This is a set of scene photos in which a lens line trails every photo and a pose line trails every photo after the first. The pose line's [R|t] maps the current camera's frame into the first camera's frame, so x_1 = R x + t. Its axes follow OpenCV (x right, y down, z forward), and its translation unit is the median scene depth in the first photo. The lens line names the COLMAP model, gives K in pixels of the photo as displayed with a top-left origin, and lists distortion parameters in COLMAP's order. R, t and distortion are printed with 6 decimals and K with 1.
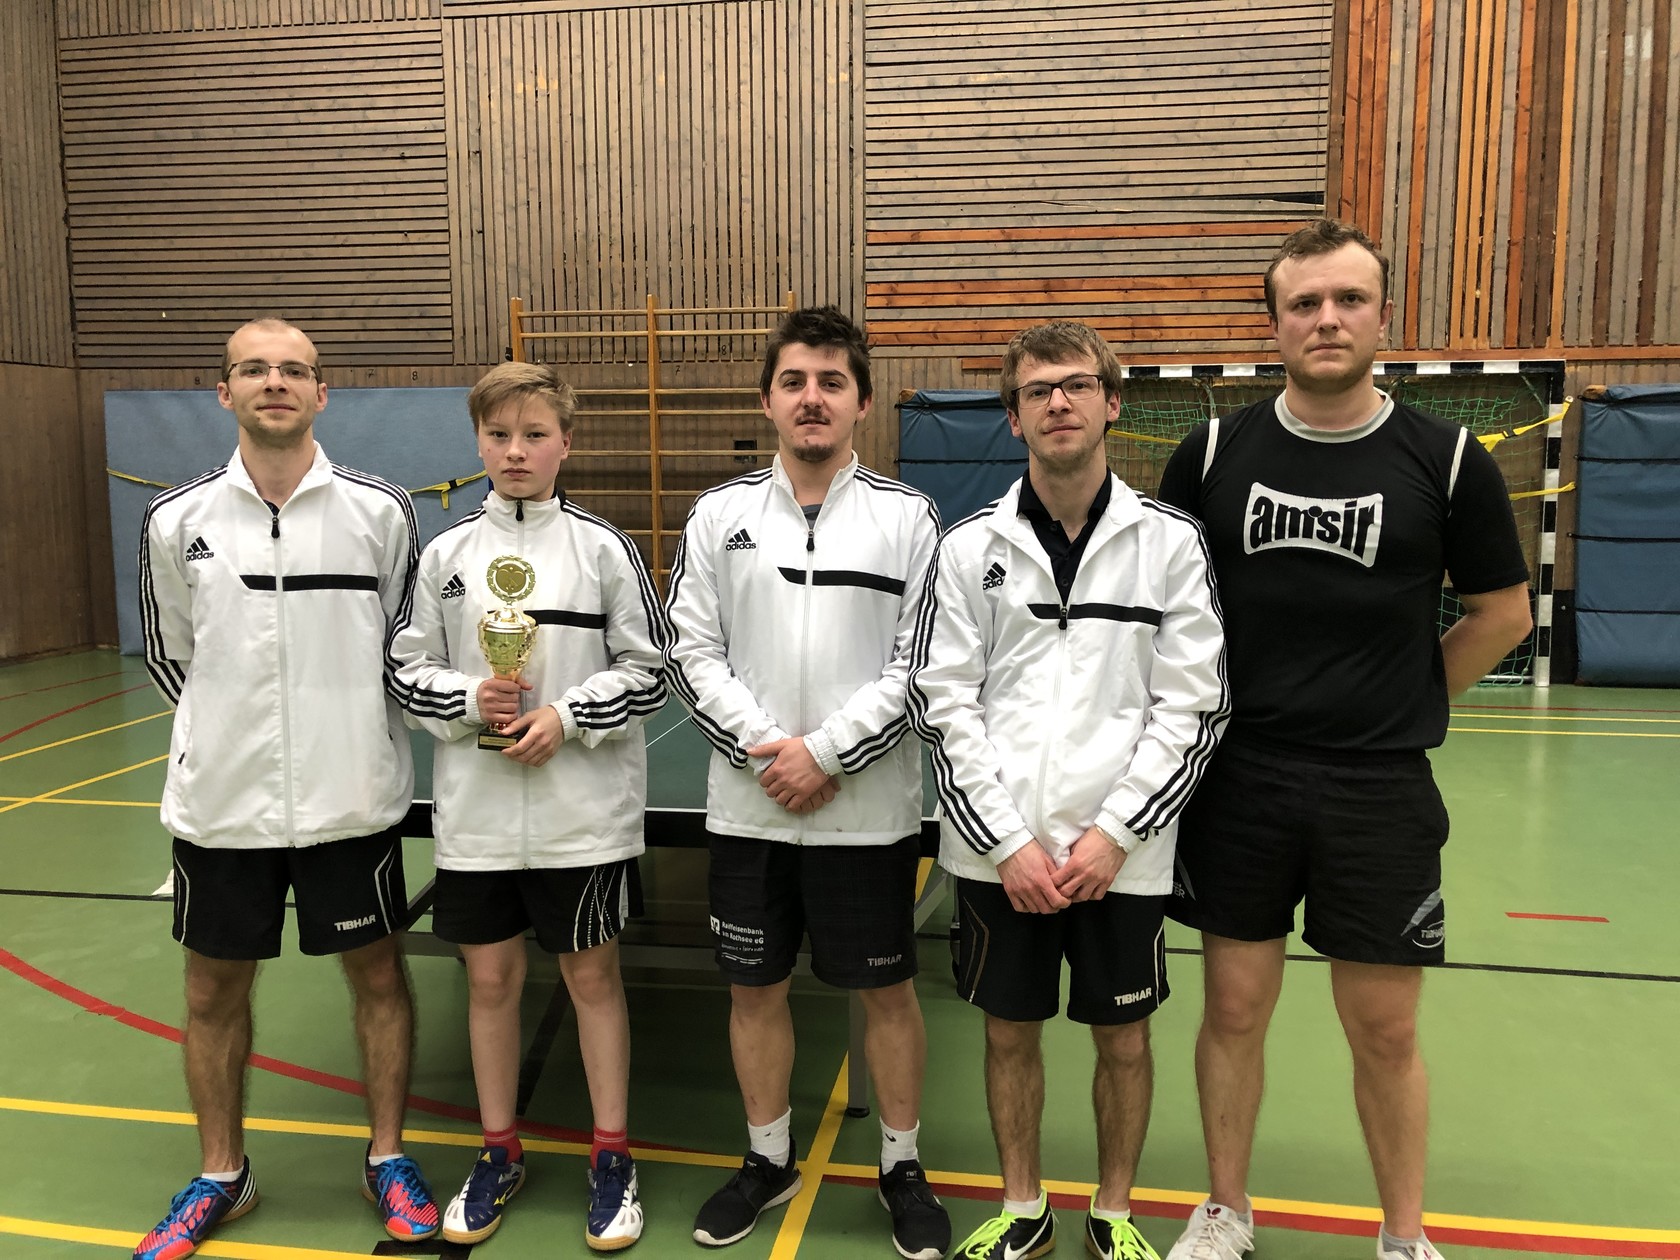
lens RADIAL K [[1389.4, 0, 839.6], [0, 1389.4, 607.7], [0, 0, 1]] dist [0.032777, -0.024830]
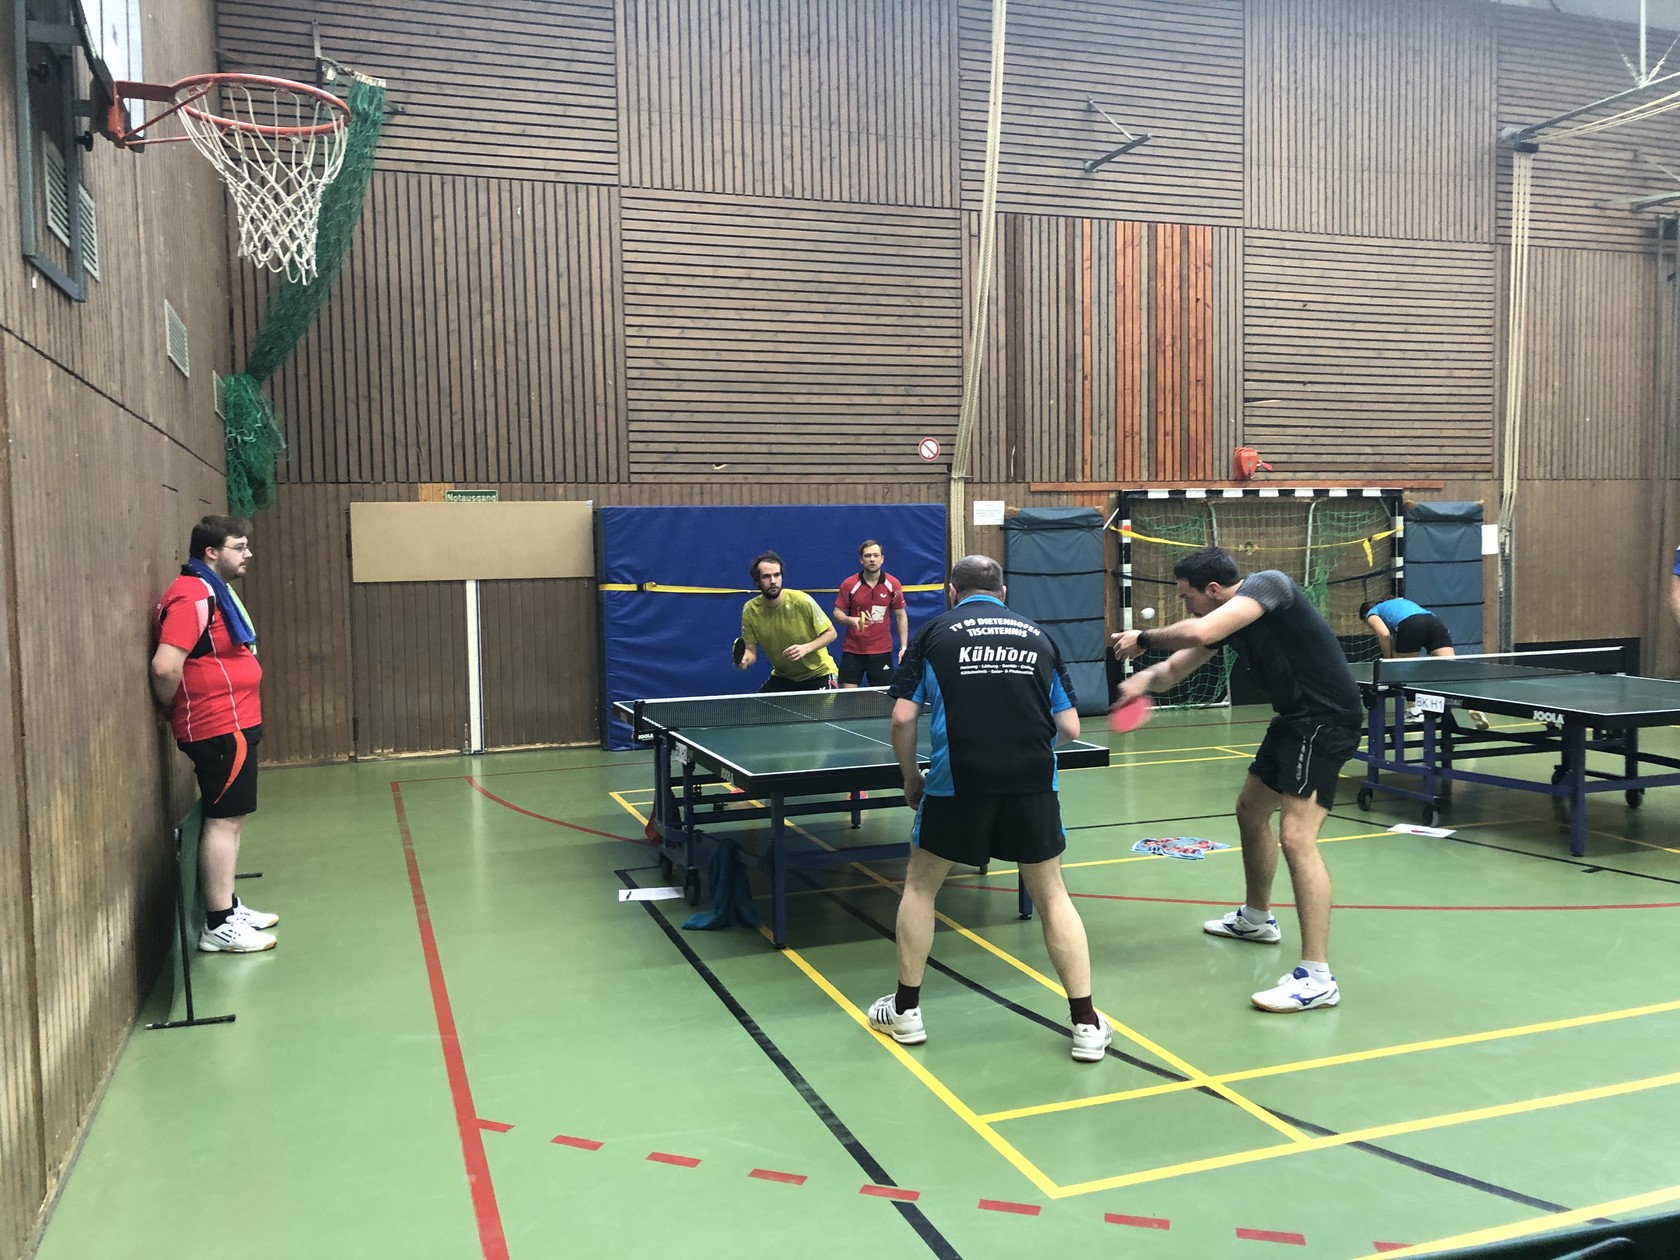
lens RADIAL K [[1389.4, 0, 842.9], [0, 1389.4, 647.3], [0, 0, 1]] dist [0.032777, -0.024830]
pose [[0.869404, -0.043860, 0.492152, -0.716072], [0.067473, 0.997260, -0.030319, 0.002249], [-0.489474, 0.059567, 0.869981, -0.022329]]
